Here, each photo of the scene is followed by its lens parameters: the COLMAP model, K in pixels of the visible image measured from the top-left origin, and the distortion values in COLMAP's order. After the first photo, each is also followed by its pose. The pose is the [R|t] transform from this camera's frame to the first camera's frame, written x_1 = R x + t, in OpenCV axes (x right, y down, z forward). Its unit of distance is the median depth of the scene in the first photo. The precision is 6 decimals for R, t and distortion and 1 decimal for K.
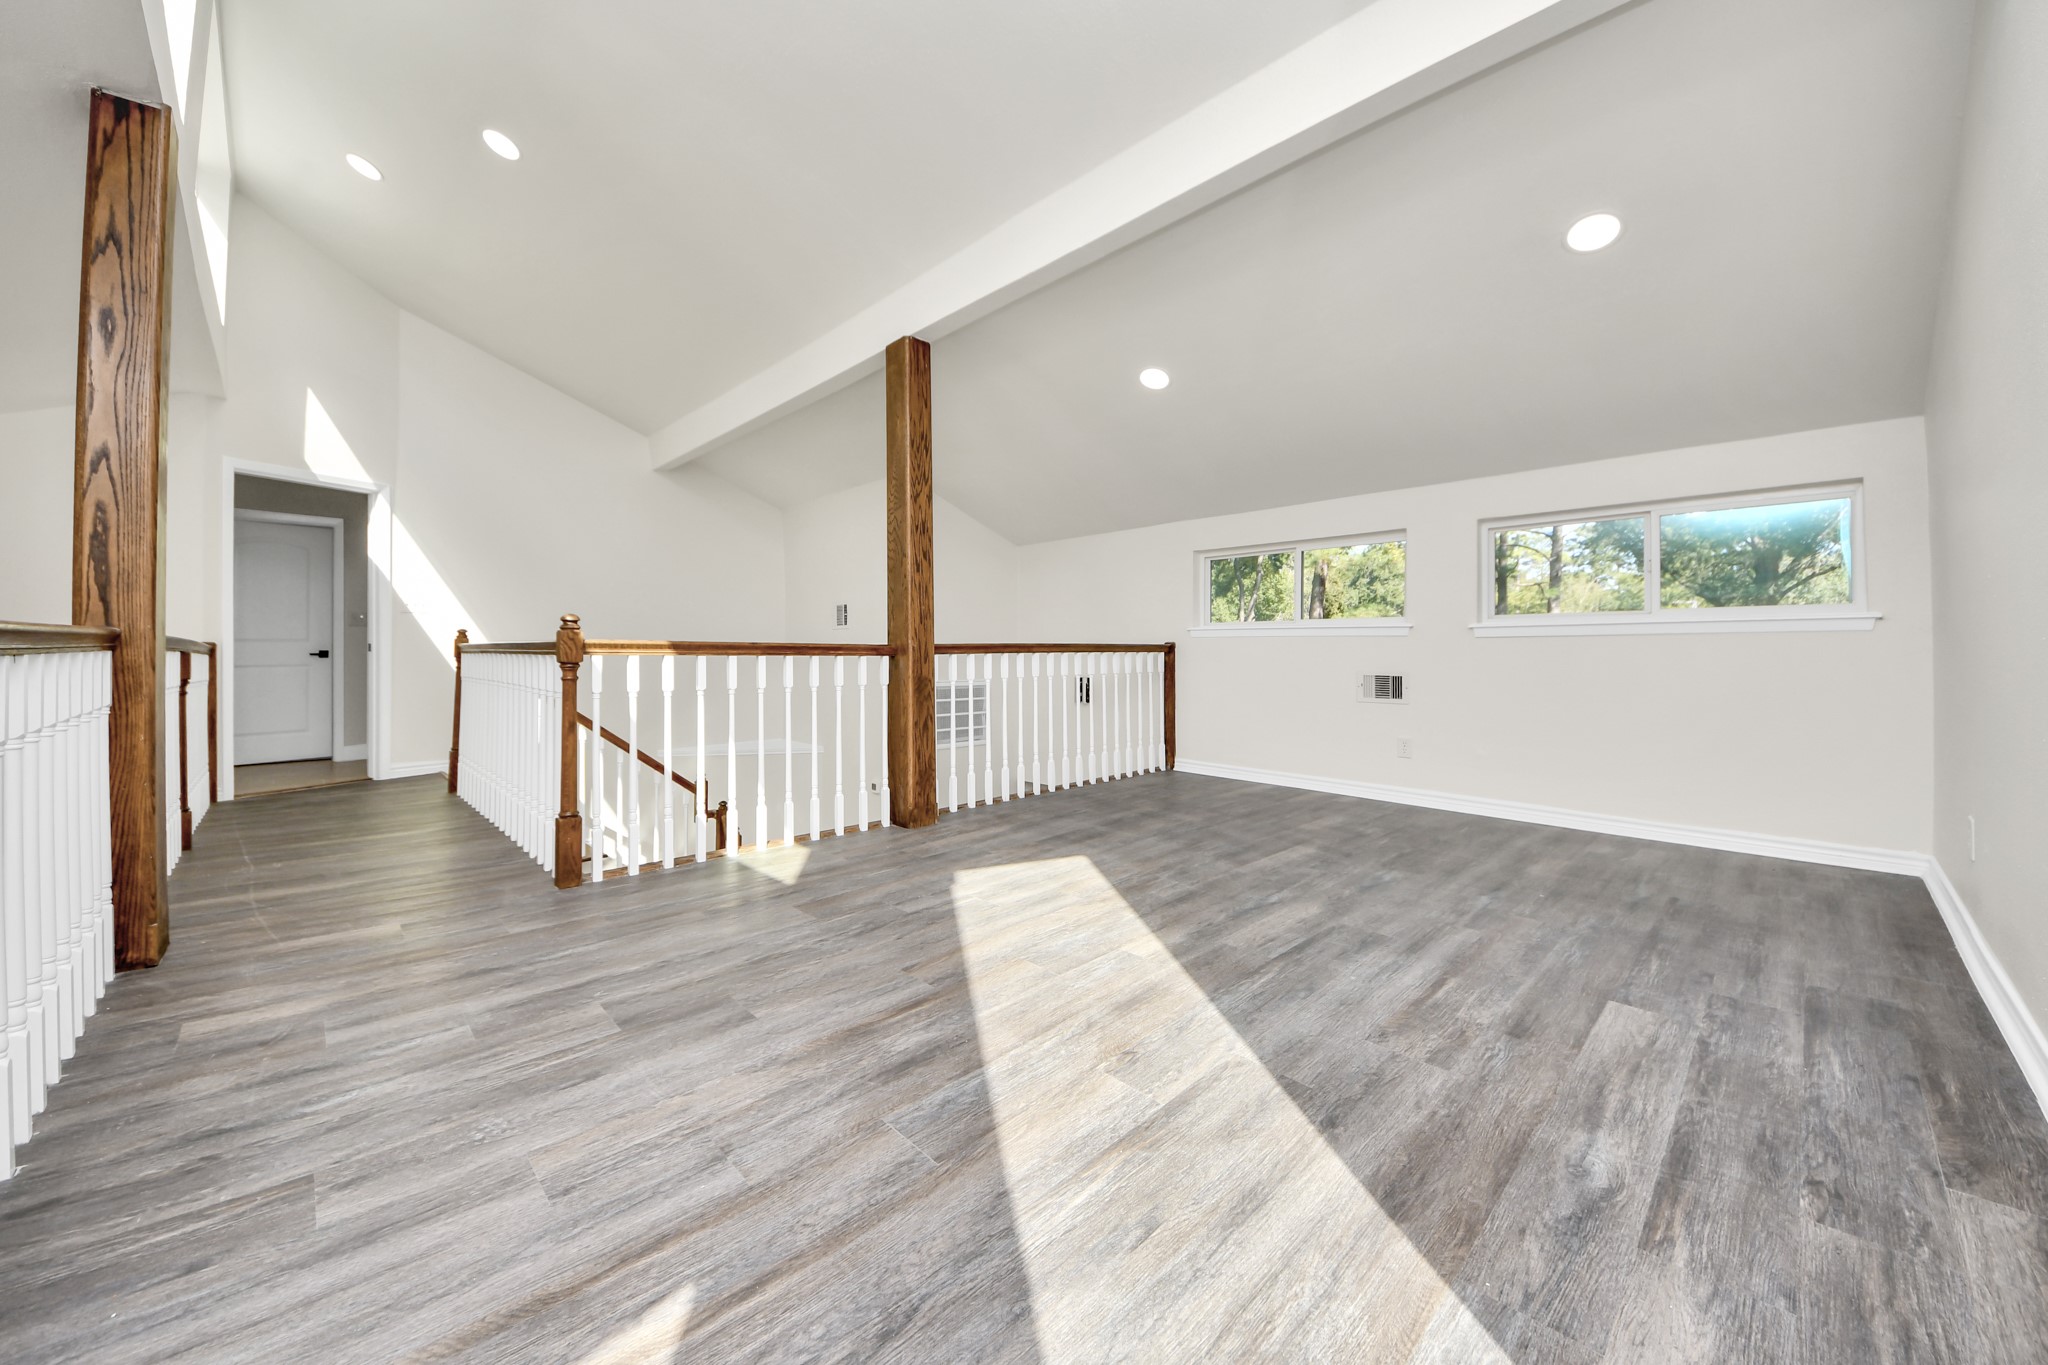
lens RADIAL K [[766.9, 0, 1024.3], [0, 766.9, 644.0], [0, 0, 1]] dist [-0.001139, -0.000623]
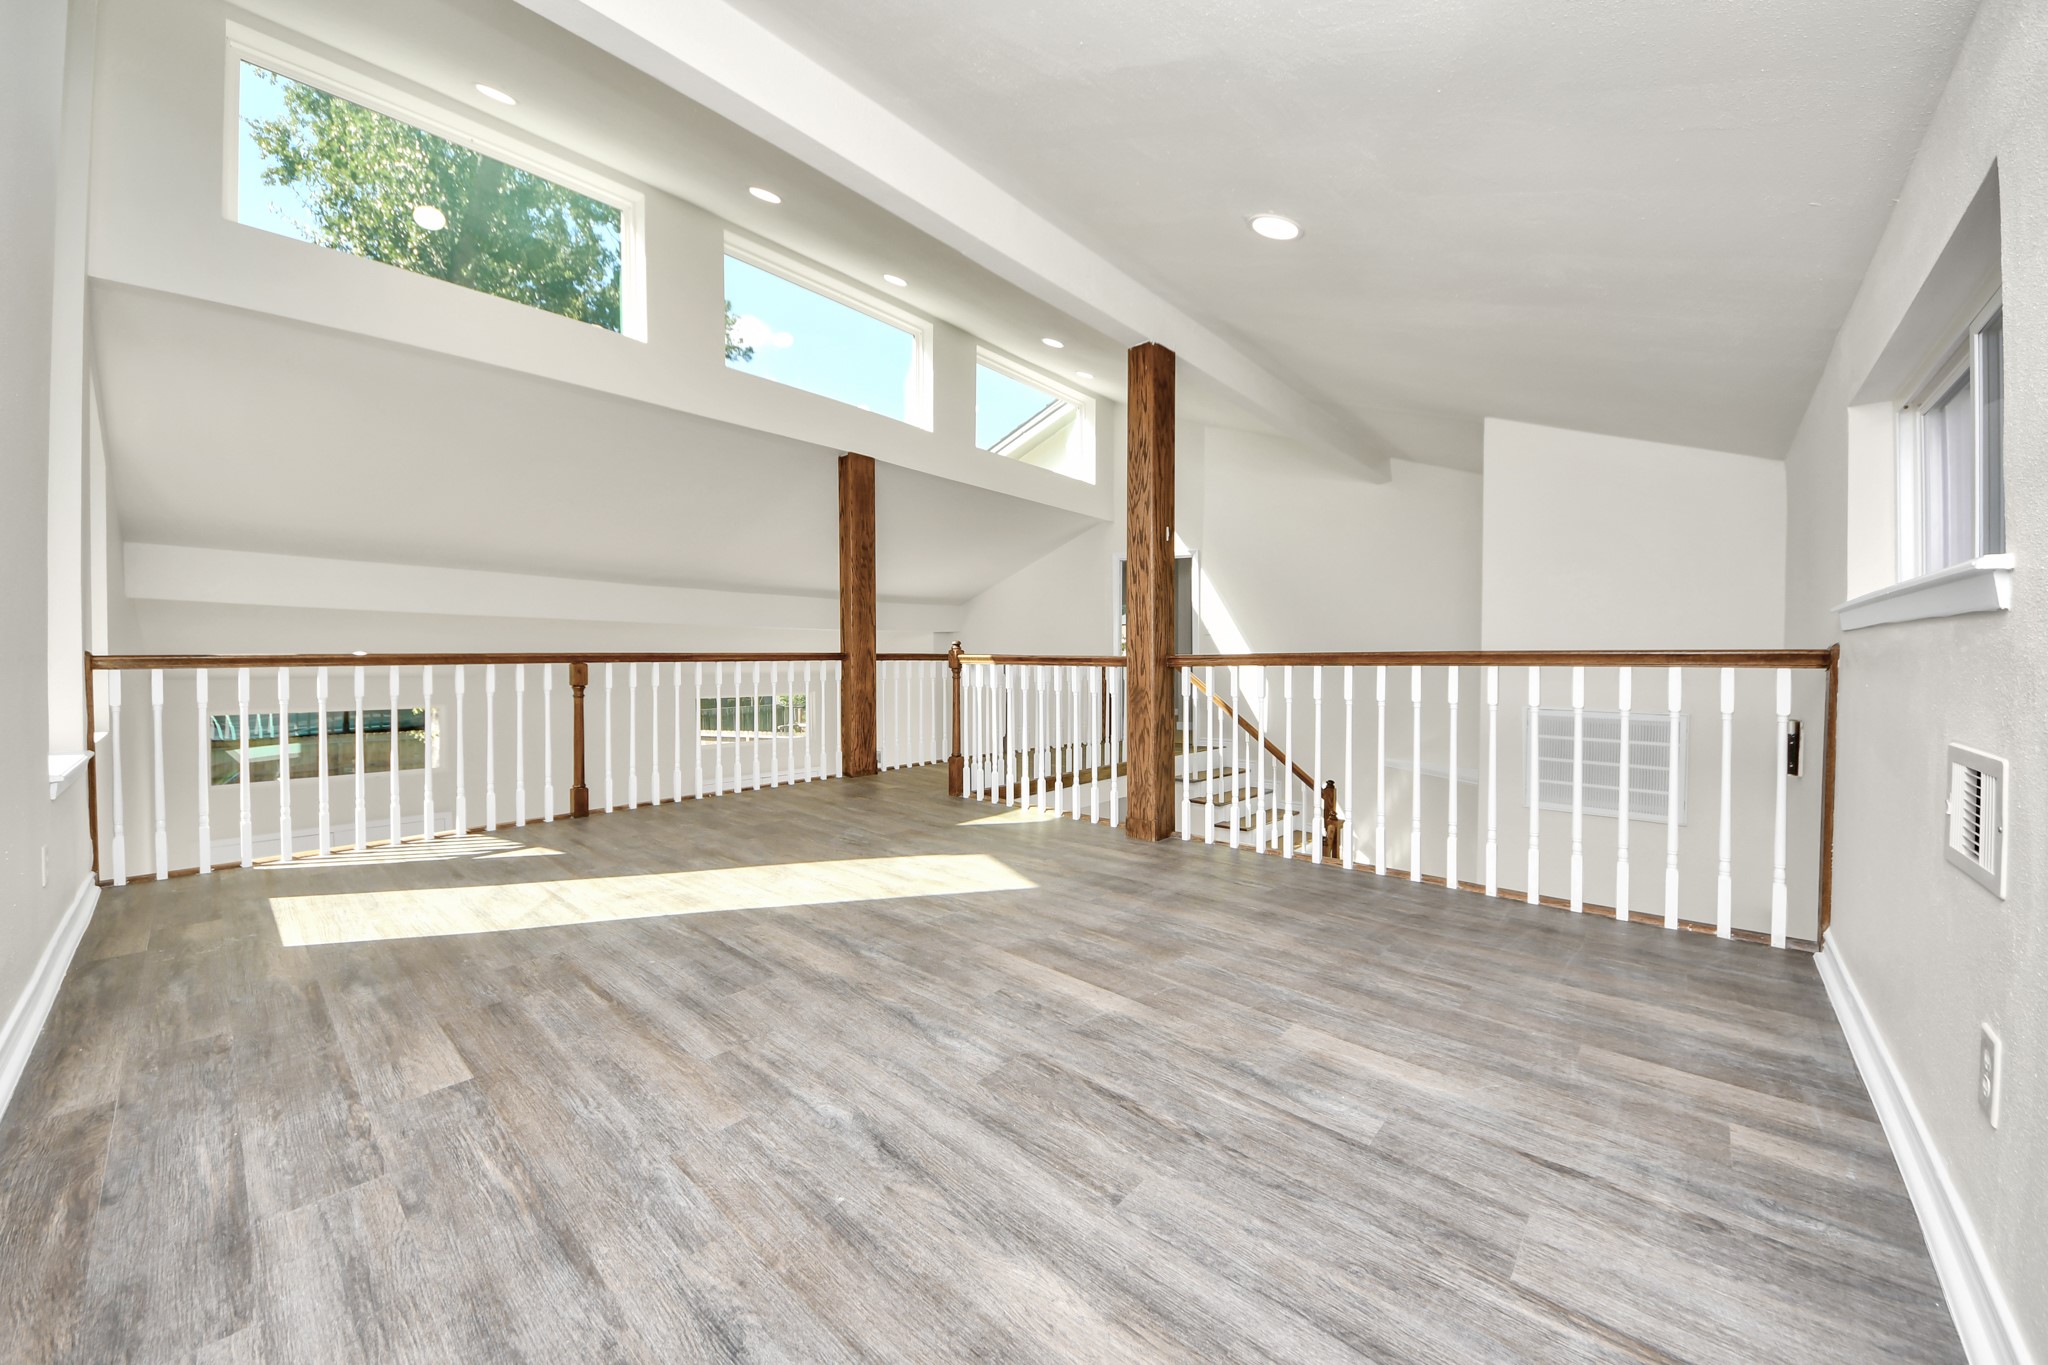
lens RADIAL K [[745.9, 0, 1025.2], [0, 745.9, 664.3], [0, 0, 1]] dist [-0.011820, -0.000168]
pose [[0.068387, 0.009810, -0.997611, 1.452527], [0.003394, 0.999944, 0.010066, 0.003388], [0.997653, -0.004075, 0.068350, 1.398777]]
